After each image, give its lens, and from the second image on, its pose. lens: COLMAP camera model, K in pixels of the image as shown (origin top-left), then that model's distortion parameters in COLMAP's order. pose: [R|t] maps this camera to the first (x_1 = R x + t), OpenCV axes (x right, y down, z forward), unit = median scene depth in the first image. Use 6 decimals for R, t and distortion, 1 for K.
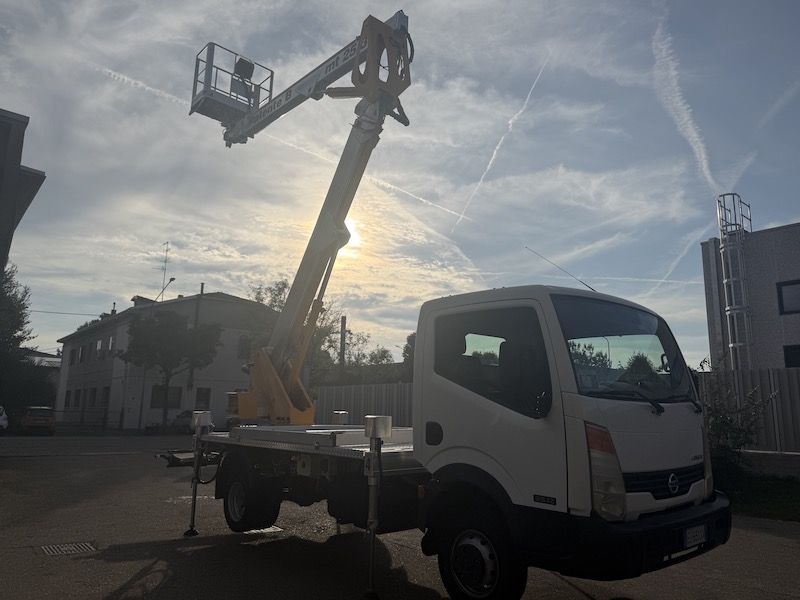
lens RADIAL K [[564.6, 0, 404.9], [0, 564.6, 296.2], [0, 0, 1]] dist [0.000582, -0.002487]
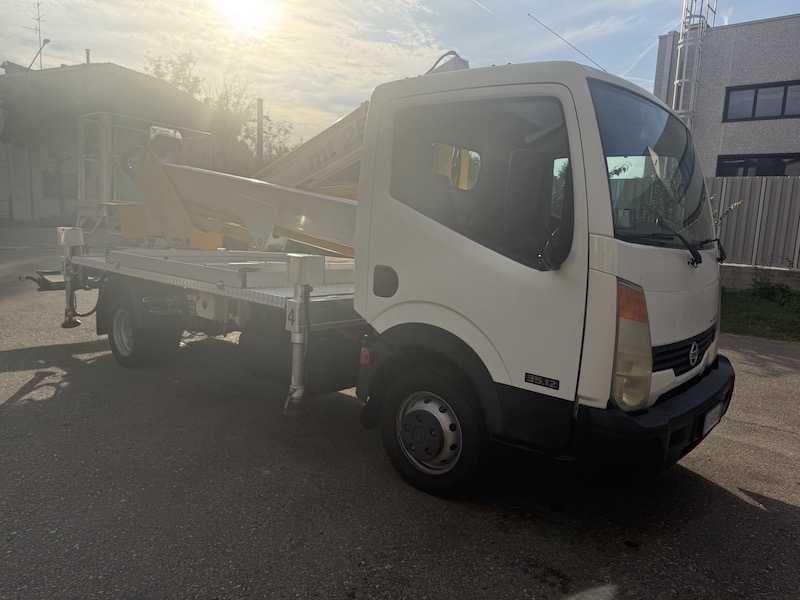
lens RADIAL K [[592.9, 0, 385.9], [0, 592.9, 282.6], [0, 0, 1]] dist [0.021891, 0.001863]
pose [[0.995054, 0.021116, 0.097069, -0.018605], [-0.050892, 0.947535, 0.315576, 0.011700], [-0.085313, -0.318955, 0.943922, 0.266768]]
